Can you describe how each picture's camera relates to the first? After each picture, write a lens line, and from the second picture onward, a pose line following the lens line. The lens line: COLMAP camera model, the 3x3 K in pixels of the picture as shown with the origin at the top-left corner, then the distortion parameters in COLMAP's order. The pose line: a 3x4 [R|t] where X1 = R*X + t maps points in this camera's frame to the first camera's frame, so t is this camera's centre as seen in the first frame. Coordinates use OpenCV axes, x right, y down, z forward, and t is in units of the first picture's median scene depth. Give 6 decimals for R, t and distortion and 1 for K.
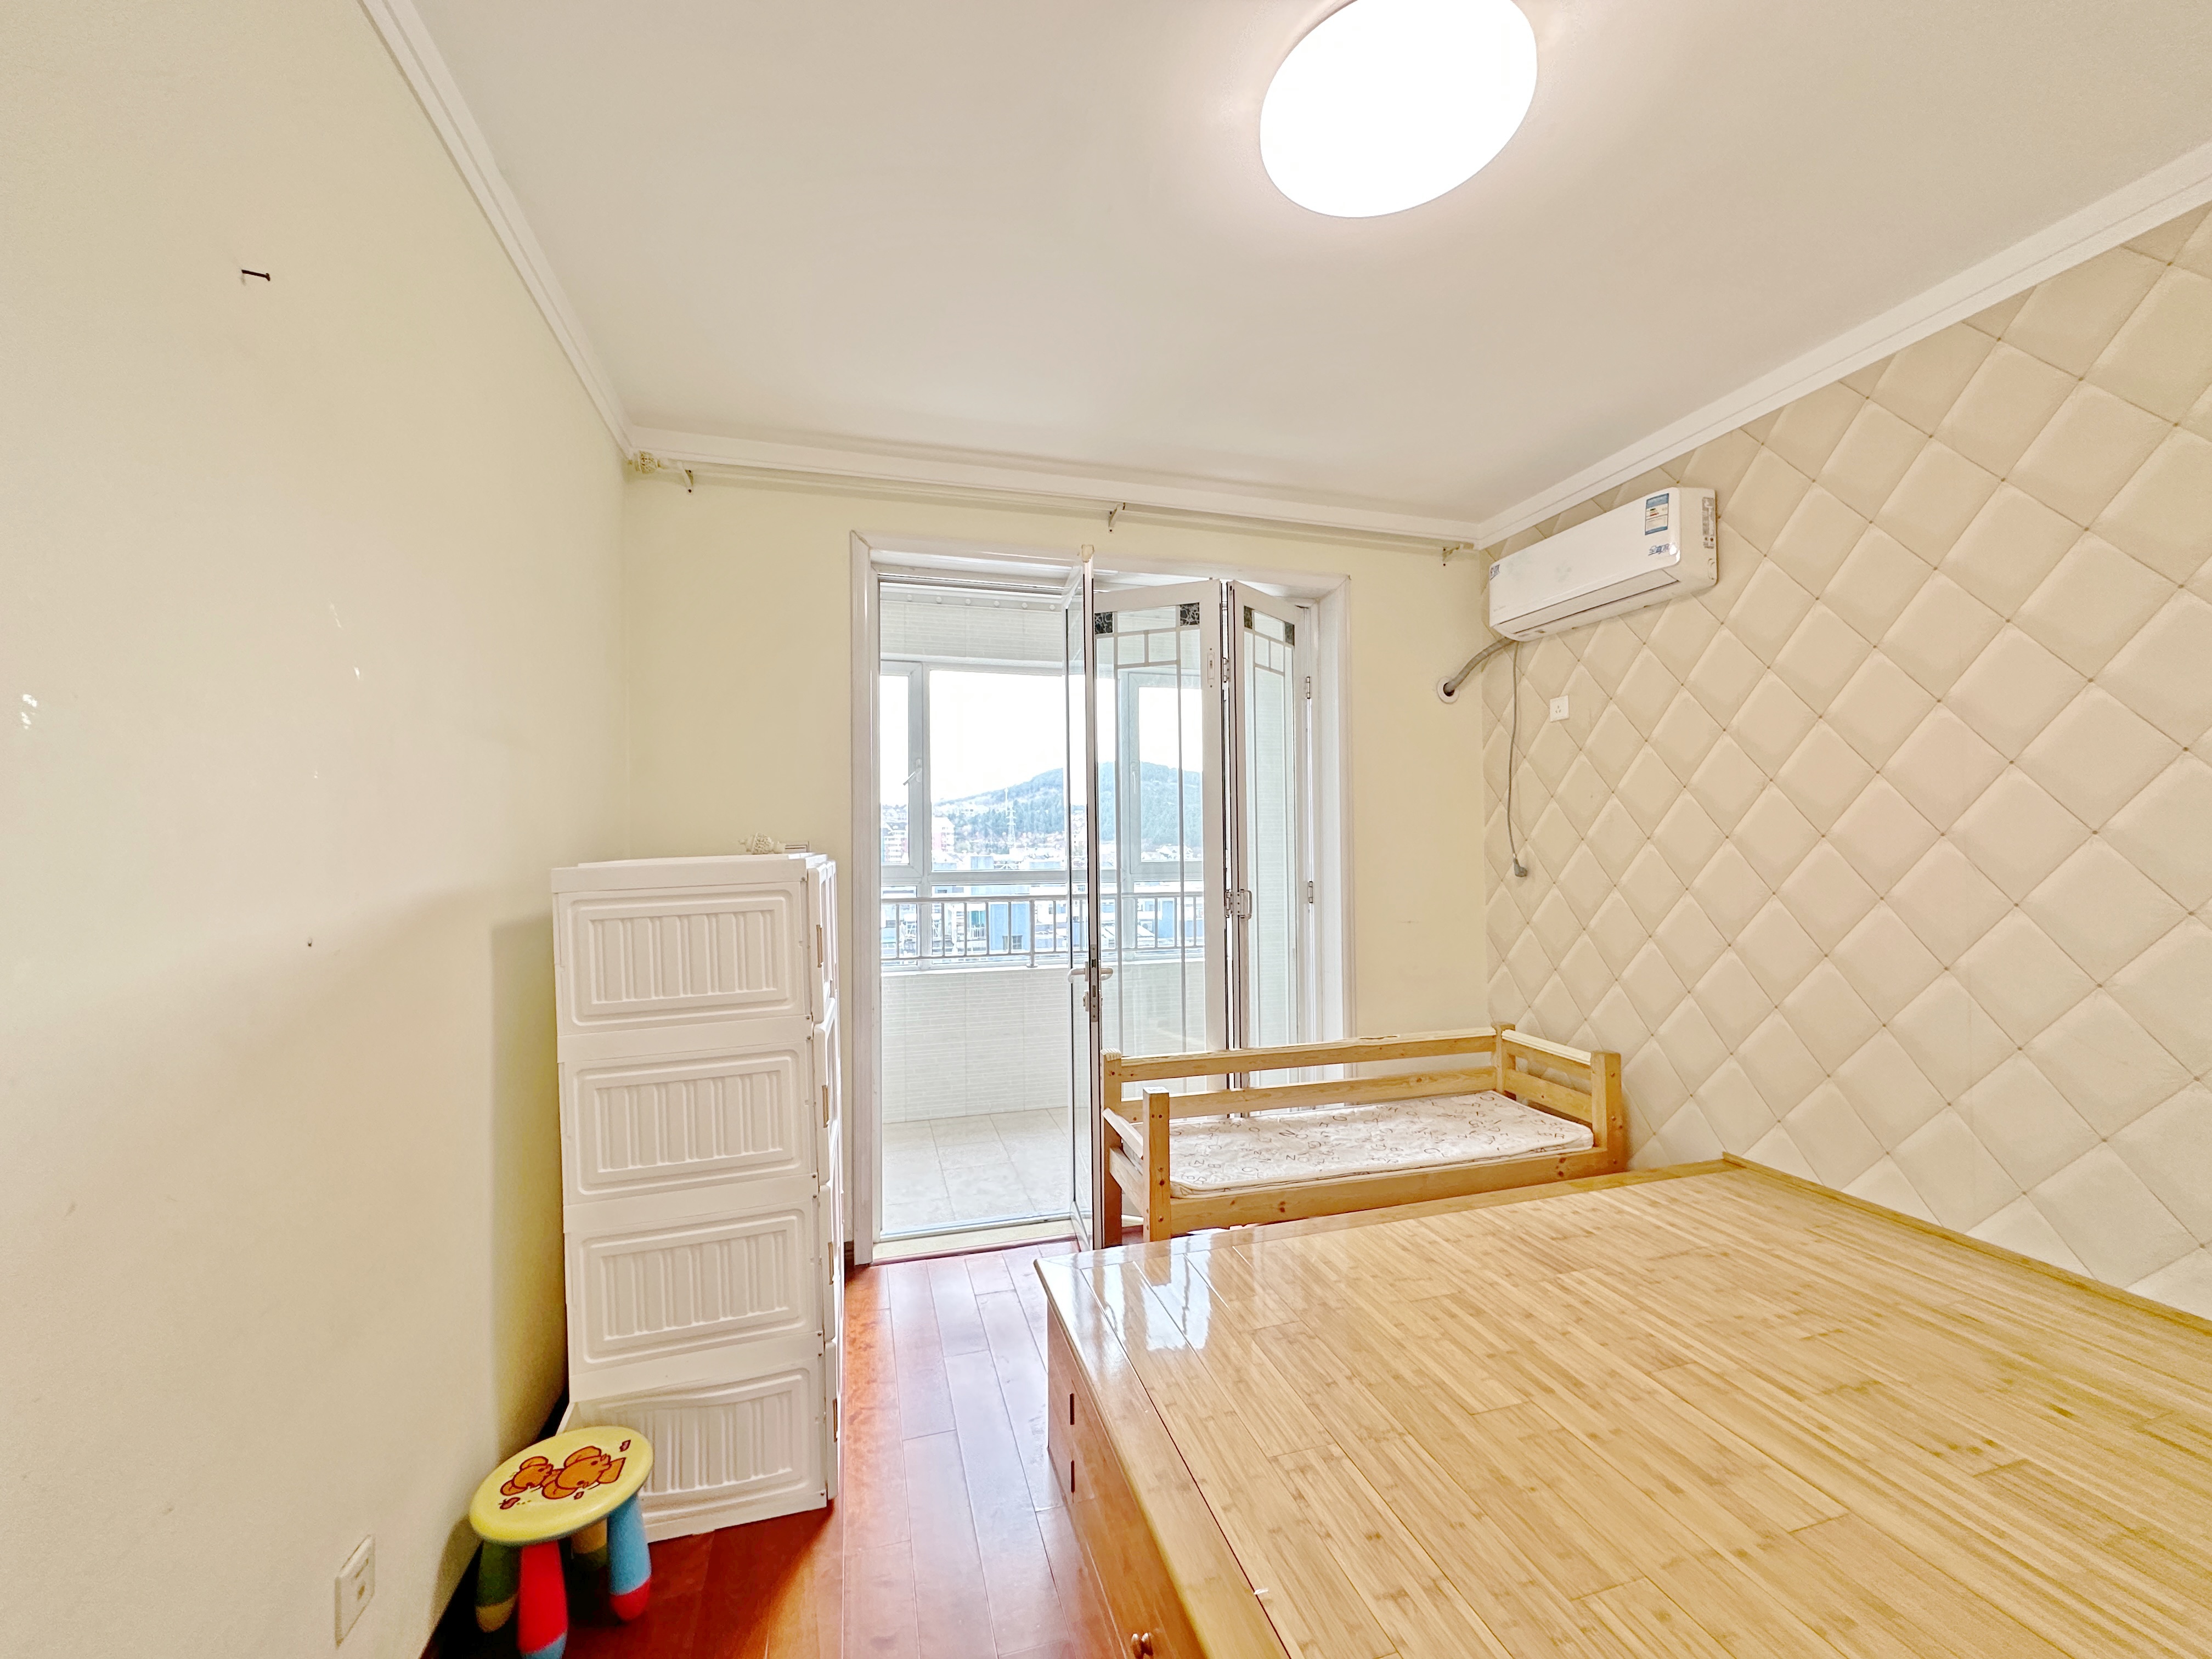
lens RADIAL K [[883.8, 0, 1106.0], [0, 883.8, 829.5], [0, 0, 1]] dist [-0.001474, -0.000142]
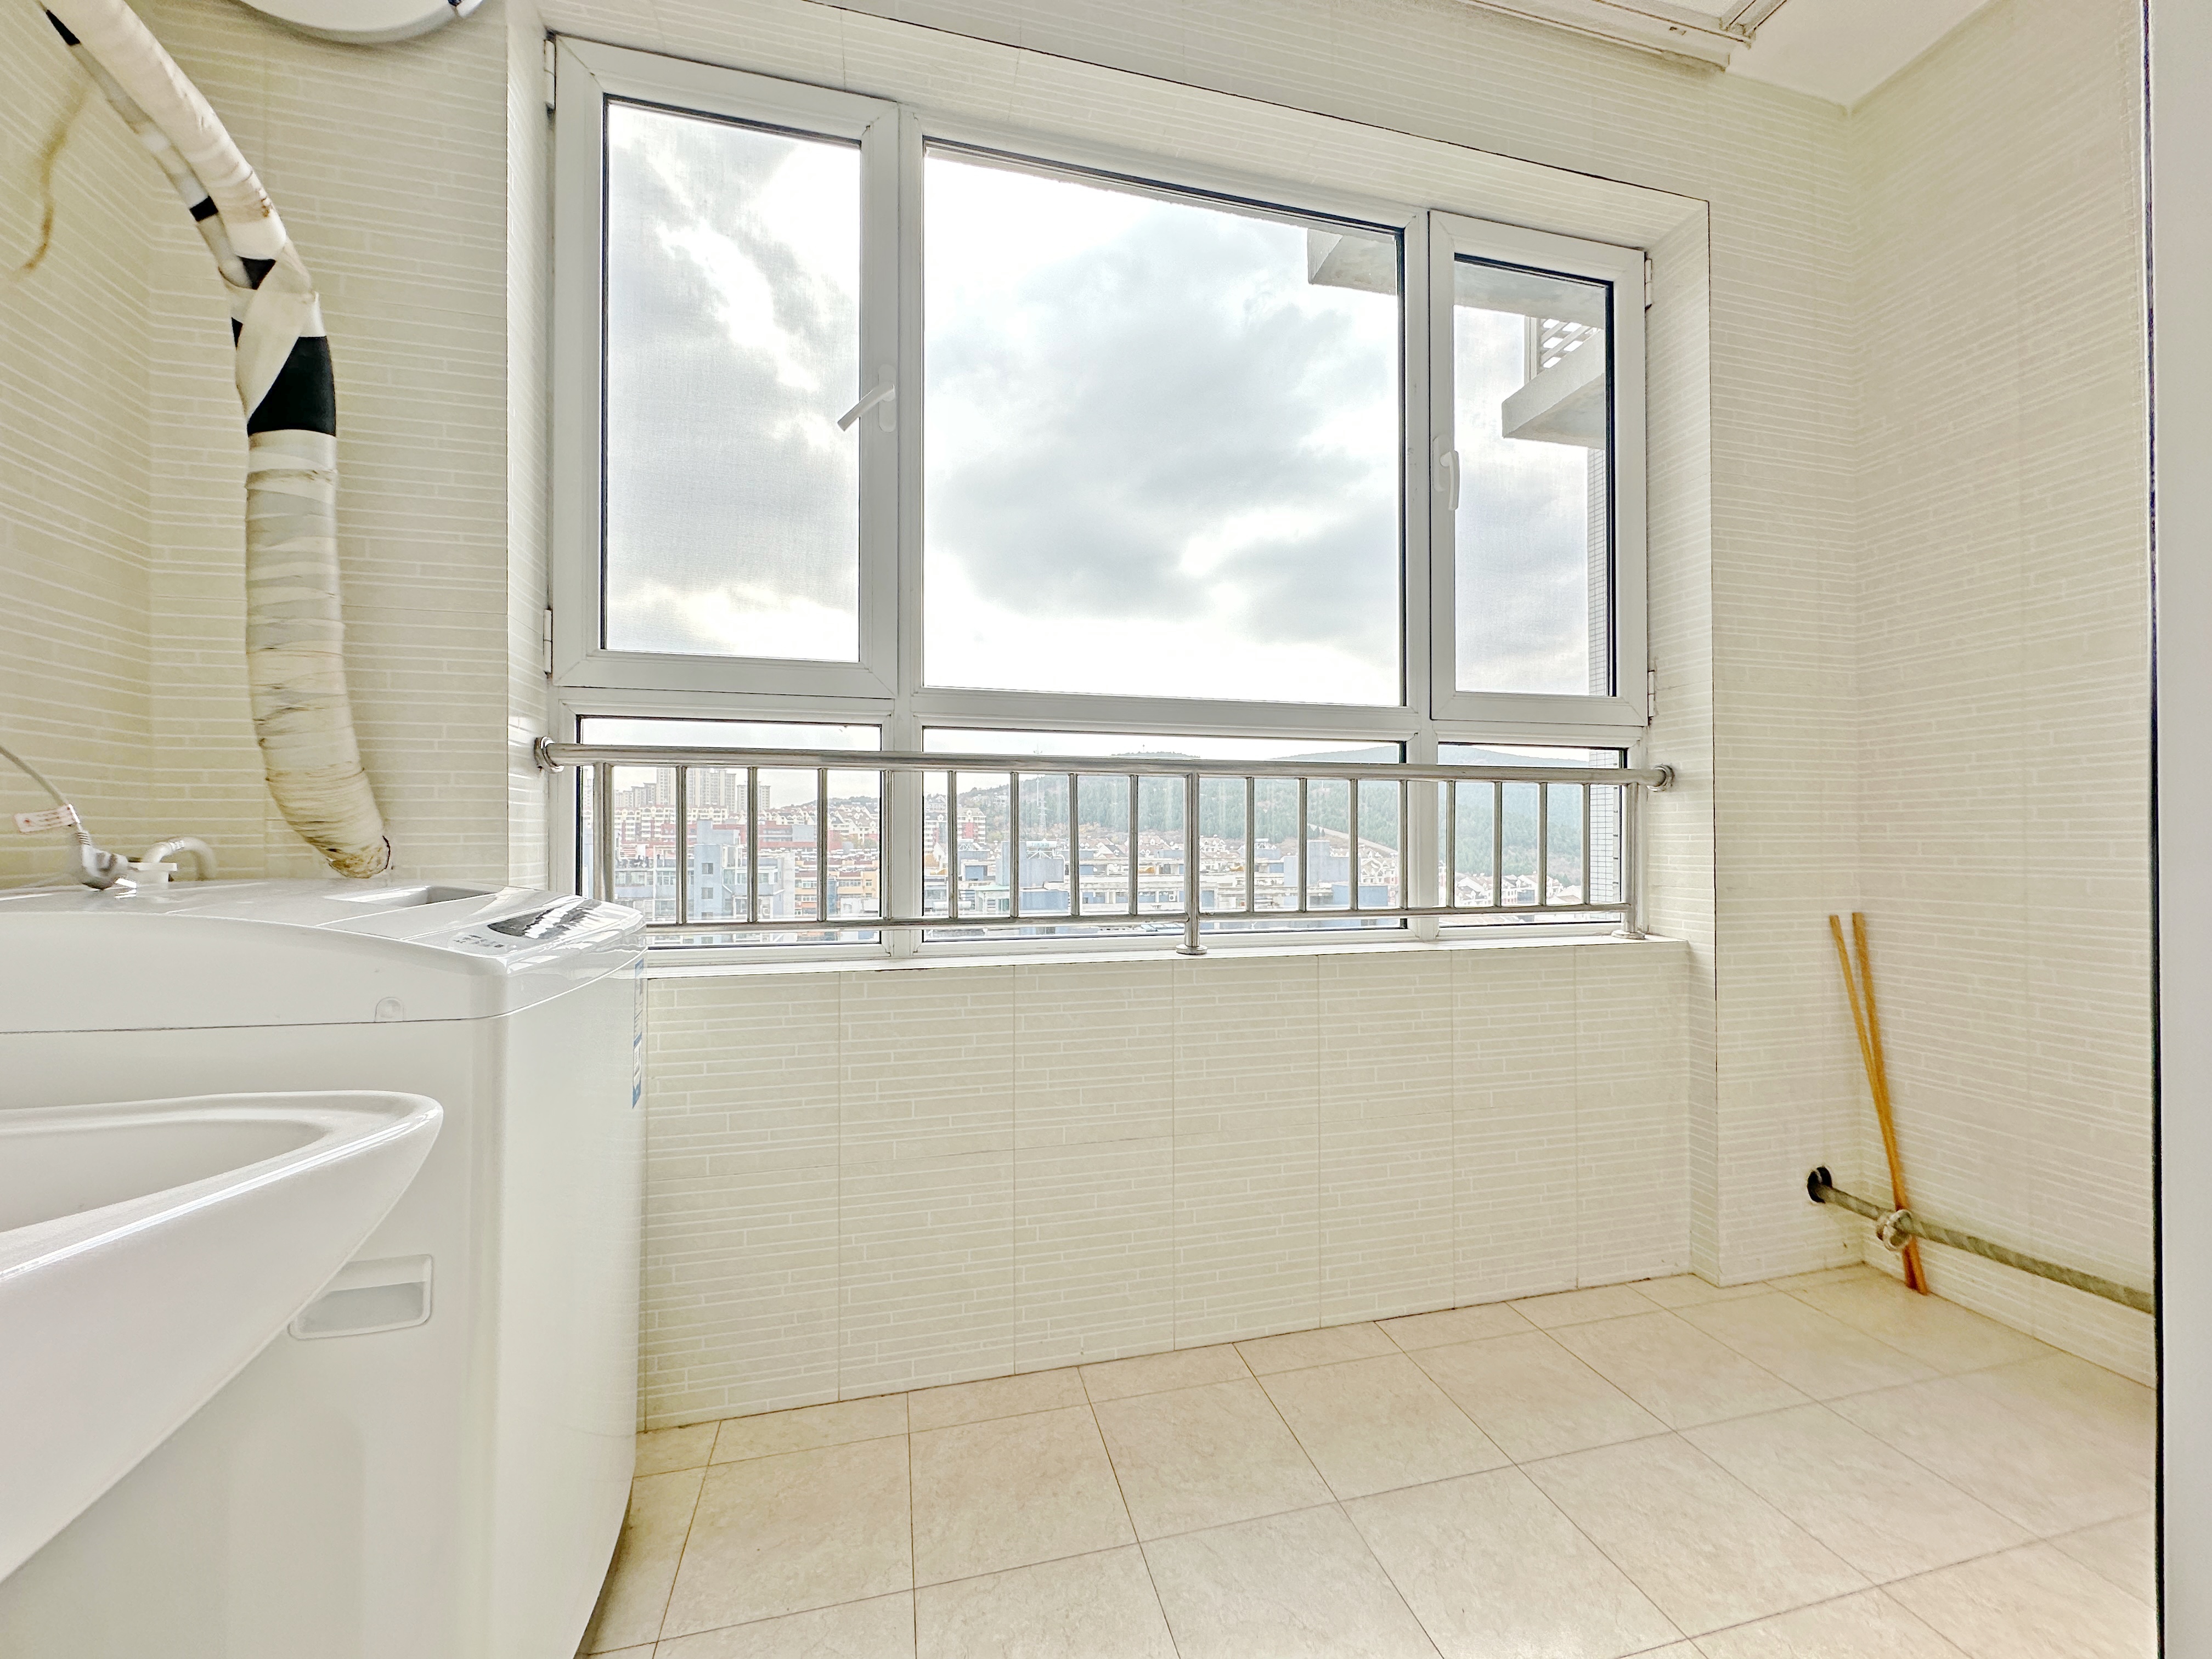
lens RADIAL K [[883.8, 0, 1106.0], [0, 883.8, 829.5], [0, 0, 1]] dist [-0.001474, -0.000142]
pose [[0.999343, 0.010476, -0.034689, -0.110527], [-0.010166, 0.999907, 0.009111, 0.103116], [0.034781, -0.008752, 0.999357, 0.641908]]
